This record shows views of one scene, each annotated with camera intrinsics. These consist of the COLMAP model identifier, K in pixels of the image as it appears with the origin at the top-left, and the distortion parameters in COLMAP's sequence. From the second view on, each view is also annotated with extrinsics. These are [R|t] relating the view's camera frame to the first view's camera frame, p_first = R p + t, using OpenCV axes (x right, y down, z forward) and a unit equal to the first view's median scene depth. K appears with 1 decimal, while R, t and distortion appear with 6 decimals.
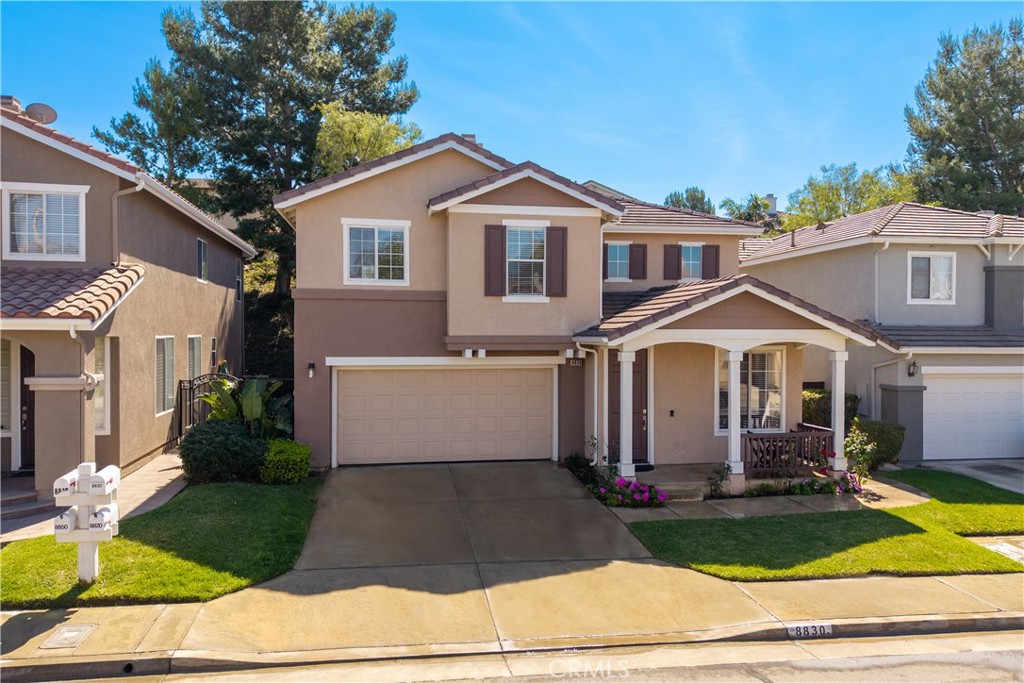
lens RADIAL K [[743.6, 0, 506.1], [0, 743.6, 343.9], [0, 0, 1]] dist [0.012405, -0.001557]
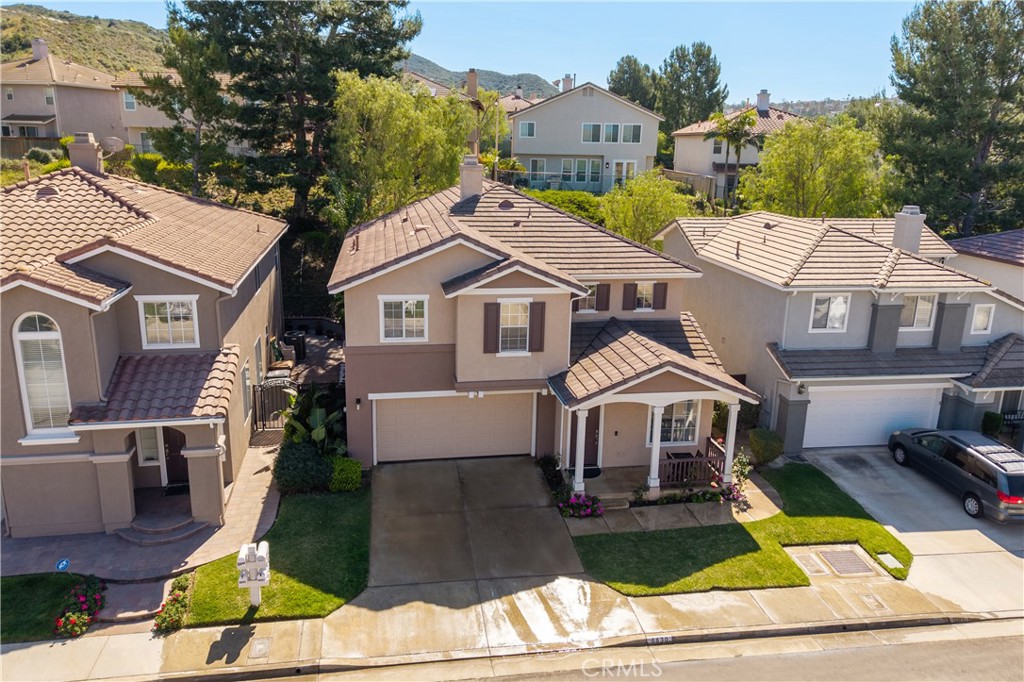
lens RADIAL K [[752.7, 0, 512.0], [0, 752.7, 341.0], [0, 0, 1]] dist [0.015526, -0.009486]
pose [[0.999750, 0.018770, 0.012175, 0.006326], [-0.021153, 0.970258, 0.241149, -0.424655], [-0.007286, -0.241346, 0.970412, -0.339615]]
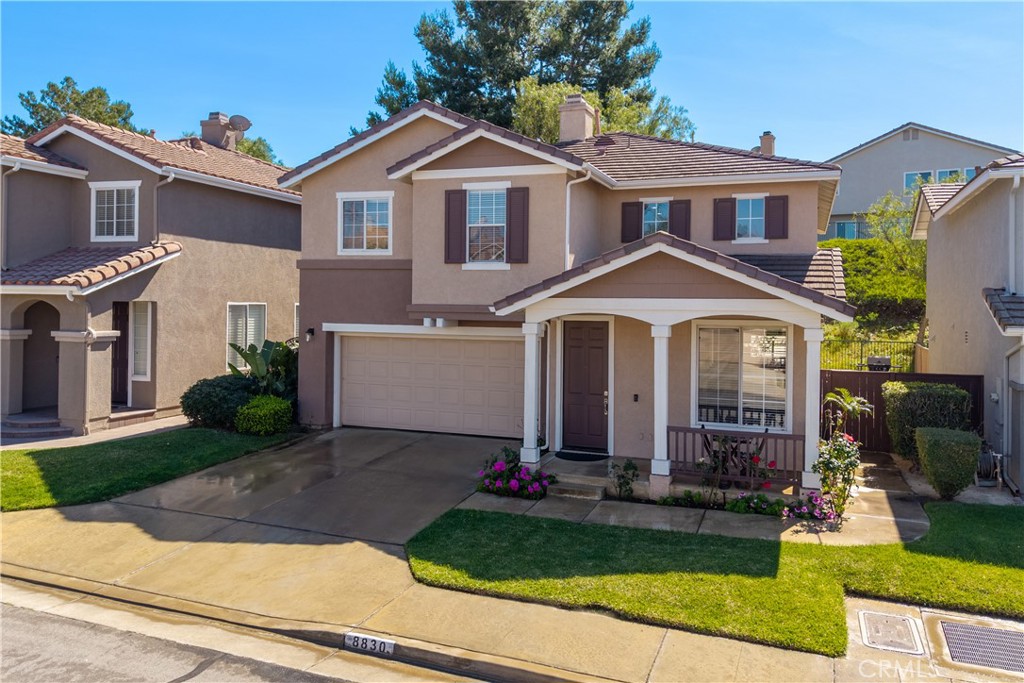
lens RADIAL K [[764.9, 0, 508.5], [0, 764.9, 311.4], [0, 0, 1]] dist [0.008840, 0.001856]
pose [[0.868200, 0.013012, -0.496044, 0.544502], [-0.018701, 0.999804, -0.006505, 0.003416], [0.495863, 0.014924, 0.868273, 0.174134]]
